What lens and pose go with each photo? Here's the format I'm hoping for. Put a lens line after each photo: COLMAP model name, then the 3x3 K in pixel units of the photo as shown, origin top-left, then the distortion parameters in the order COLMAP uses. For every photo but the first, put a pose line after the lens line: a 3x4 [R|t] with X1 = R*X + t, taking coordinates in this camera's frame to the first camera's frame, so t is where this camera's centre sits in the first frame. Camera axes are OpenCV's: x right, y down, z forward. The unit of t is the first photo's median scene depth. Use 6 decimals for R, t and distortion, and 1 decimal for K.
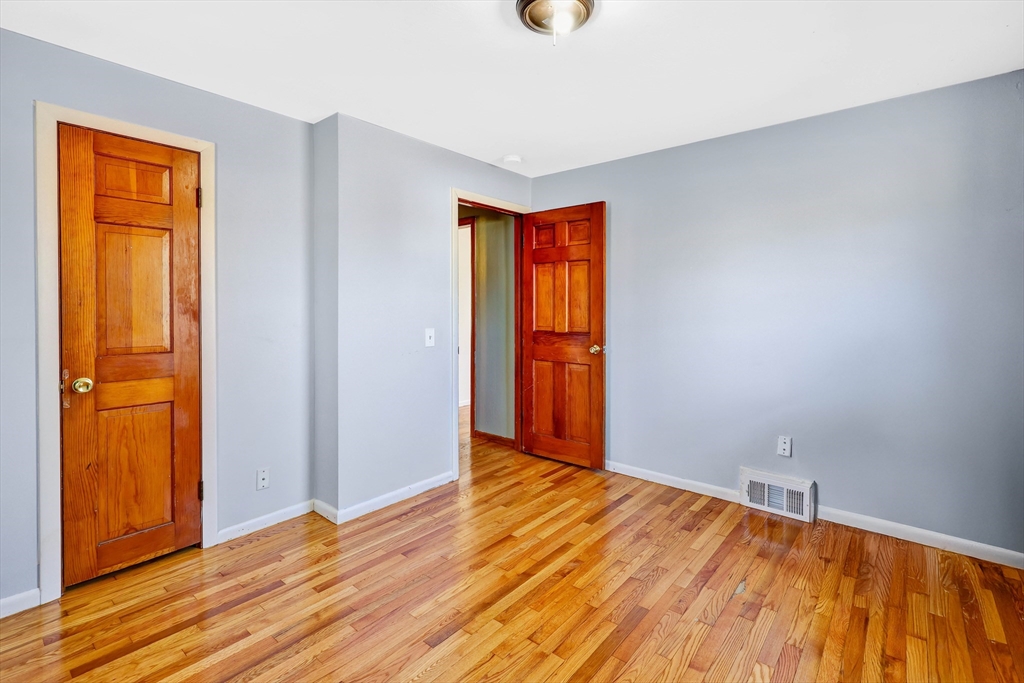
lens RADIAL K [[488.0, 0, 514.3], [0, 488.0, 307.6], [0, 0, 1]] dist [0.000411, -0.000455]
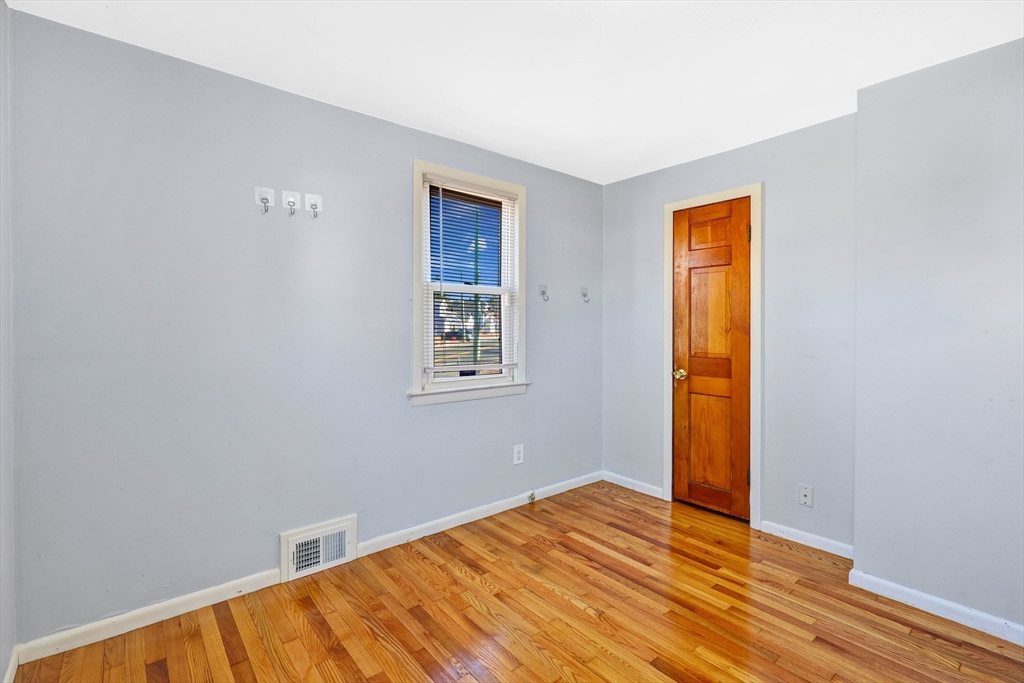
lens RADIAL K [[467.7, 0, 517.1], [0, 467.7, 320.4], [0, 0, 1]] dist [0.002427, 0.000449]
pose [[-0.187607, -0.013990, -0.982145, 0.666265], [-0.003367, 0.999902, -0.013600, 0.007796], [0.982238, 0.000755, -0.187635, 0.729833]]
